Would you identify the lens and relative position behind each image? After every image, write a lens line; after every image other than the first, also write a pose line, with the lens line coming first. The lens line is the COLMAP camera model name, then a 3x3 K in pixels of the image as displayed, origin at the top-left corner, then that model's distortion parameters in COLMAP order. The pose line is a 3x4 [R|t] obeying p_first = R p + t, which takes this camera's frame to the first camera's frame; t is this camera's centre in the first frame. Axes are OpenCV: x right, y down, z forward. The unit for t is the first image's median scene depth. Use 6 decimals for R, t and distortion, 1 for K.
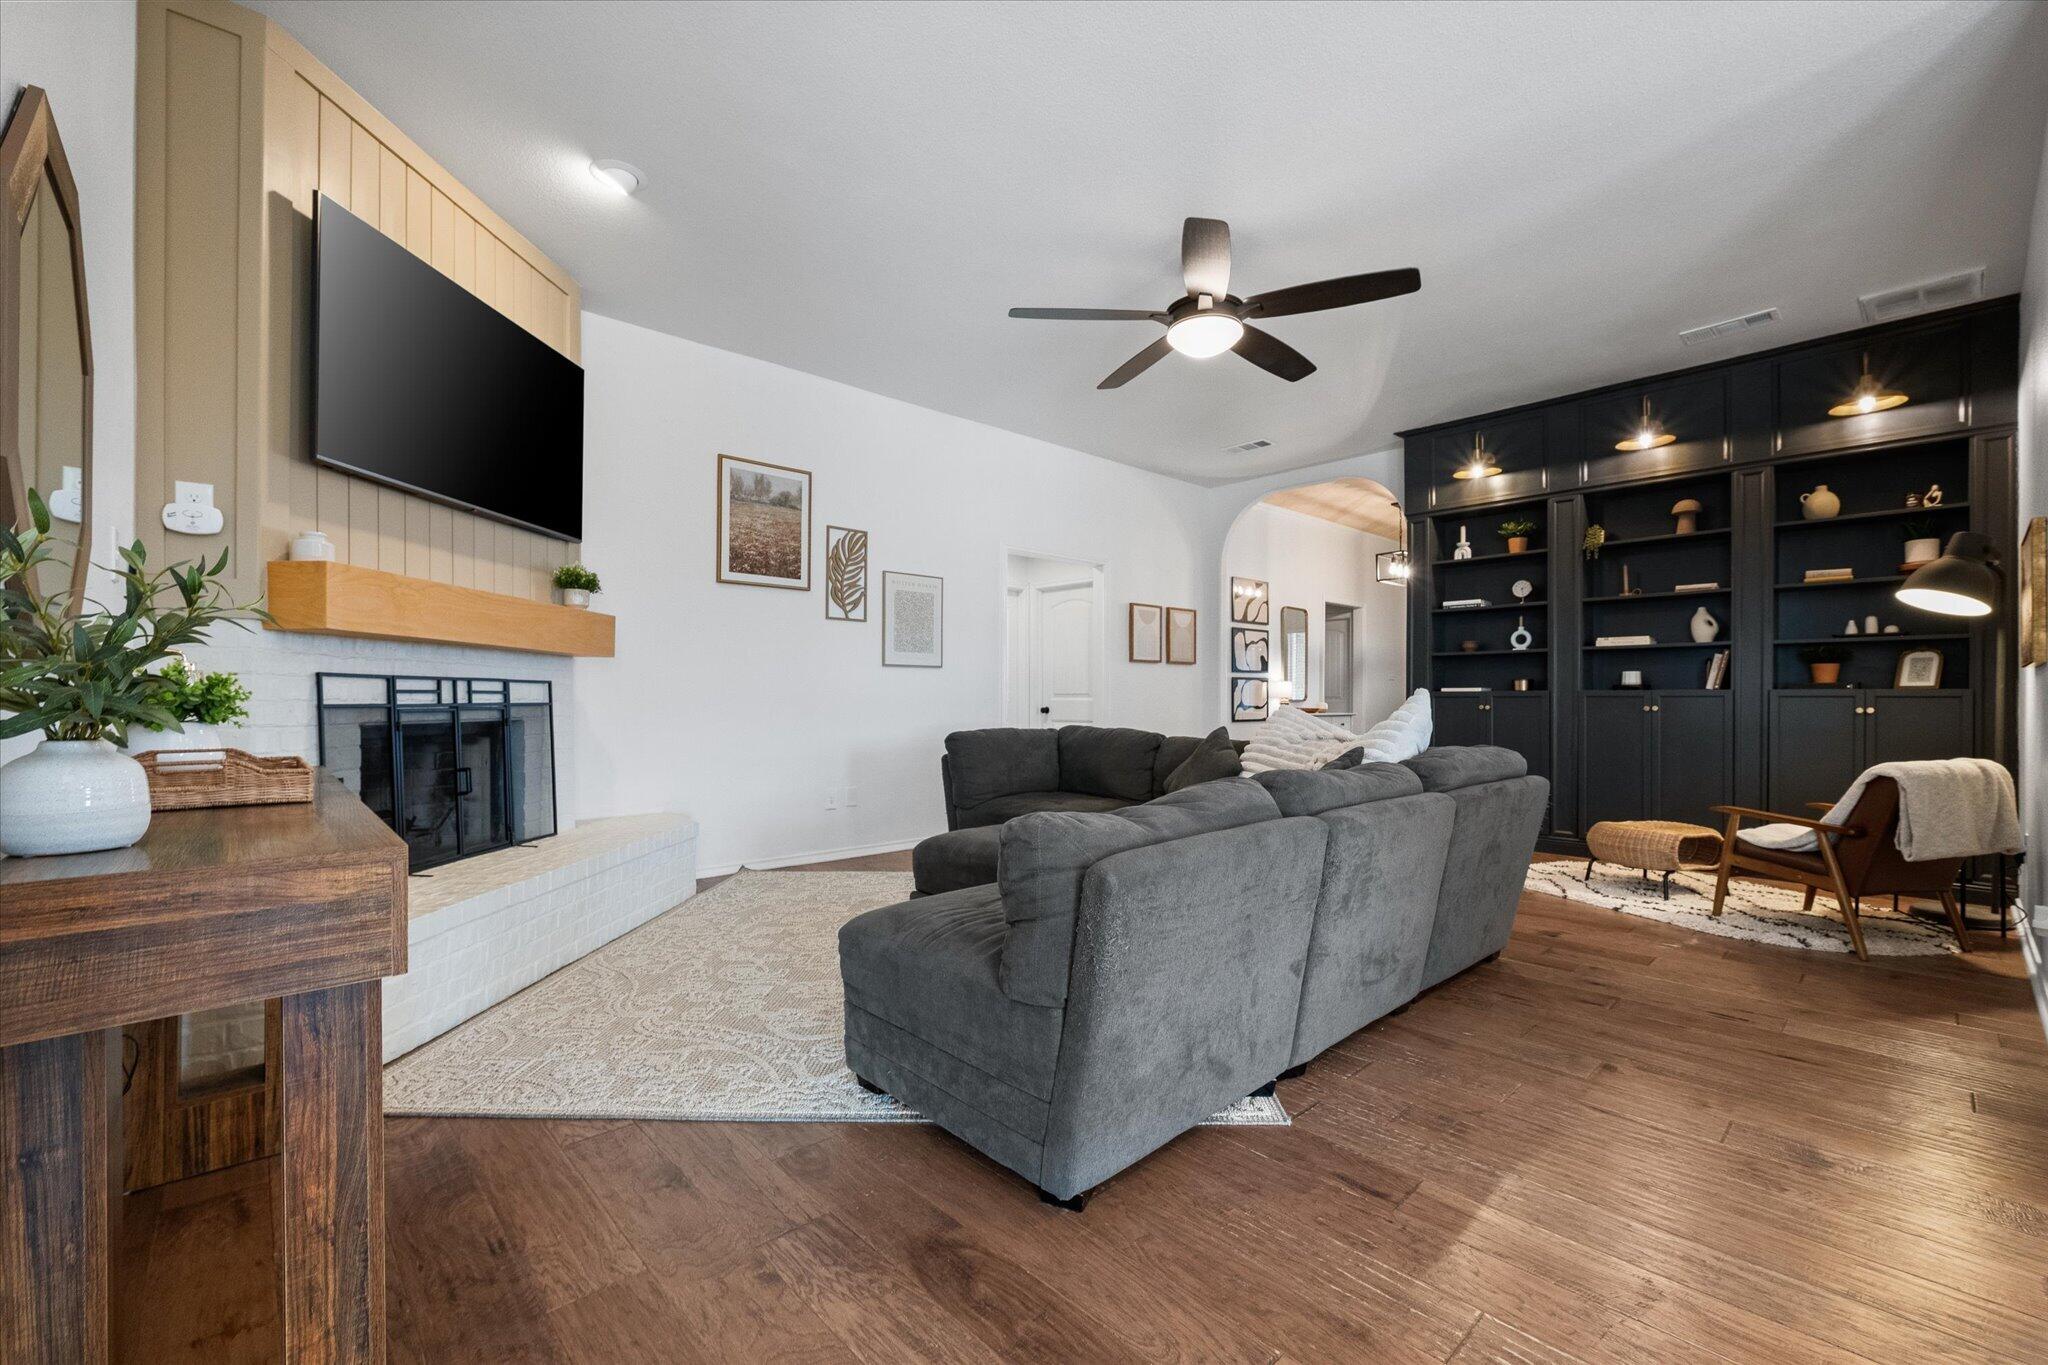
lens RADIAL K [[873.4, 0, 1014.0], [0, 873.4, 694.9], [0, 0, 1]] dist [0.006109, 0.000048]
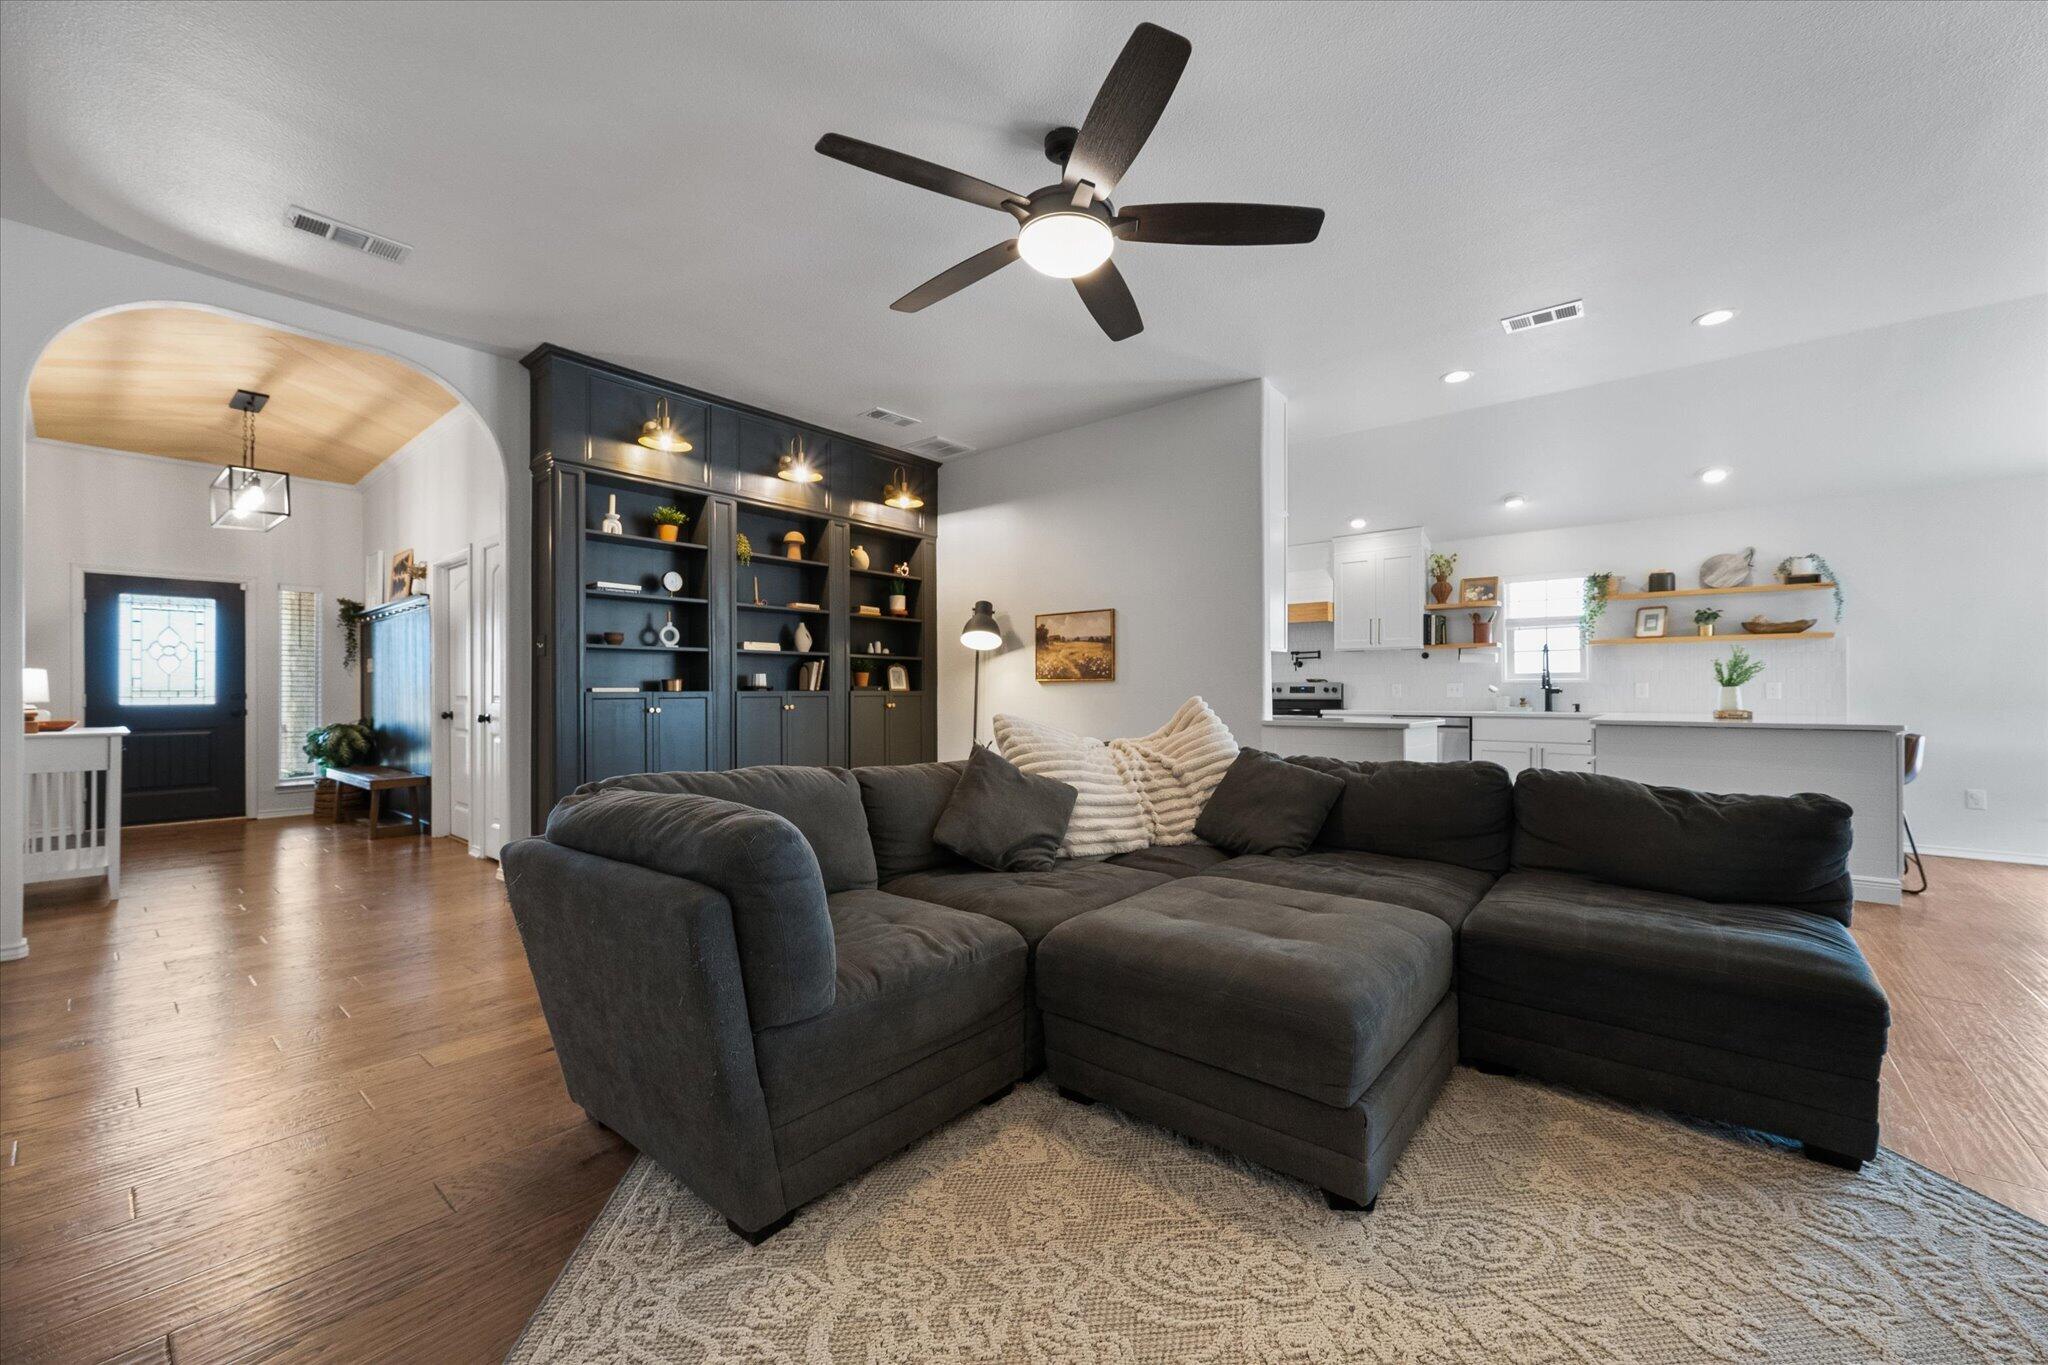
lens RADIAL K [[804.5, 0, 1032.4], [0, 804.5, 691.8], [0, 0, 1]] dist [-0.000373, 0.000047]
pose [[-0.154225, -0.003481, 0.988030, -0.371034], [-0.003949, 0.999988, 0.002906, -0.009147], [-0.988028, -0.003454, -0.154237, 0.862946]]
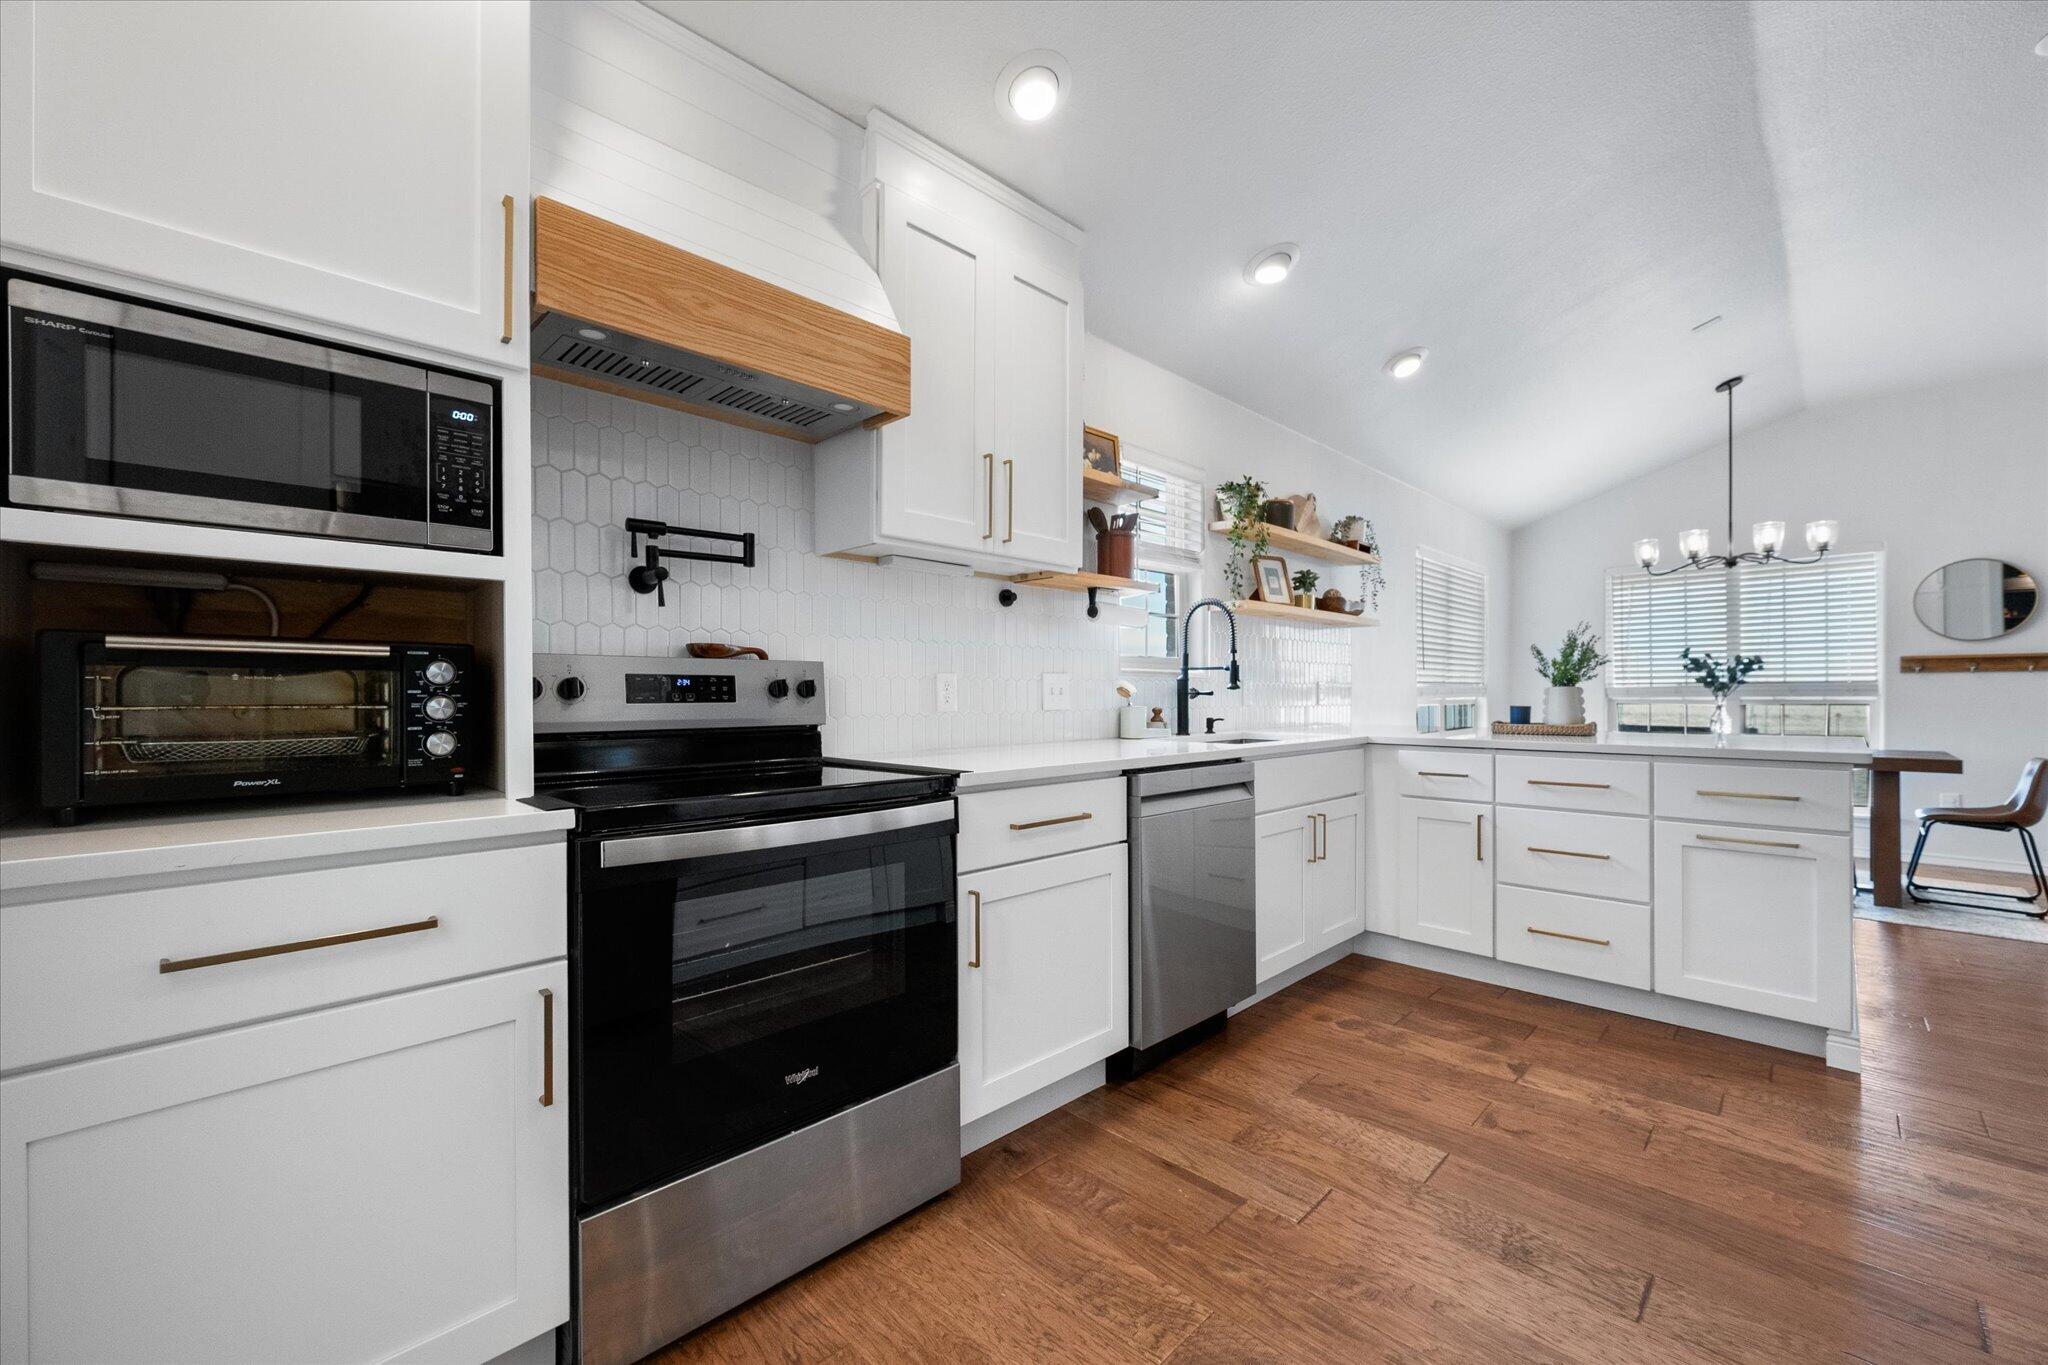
lens RADIAL K [[804.5, 0, 1032.4], [0, 804.5, 691.8], [0, 0, 1]] dist [-0.000373, 0.000047]
pose [[-0.998985, -0.002681, -0.044974, 0.934460], [-0.002389, 0.999976, -0.006558, -0.007033], [0.044991, -0.006444, -0.998967, 0.481047]]
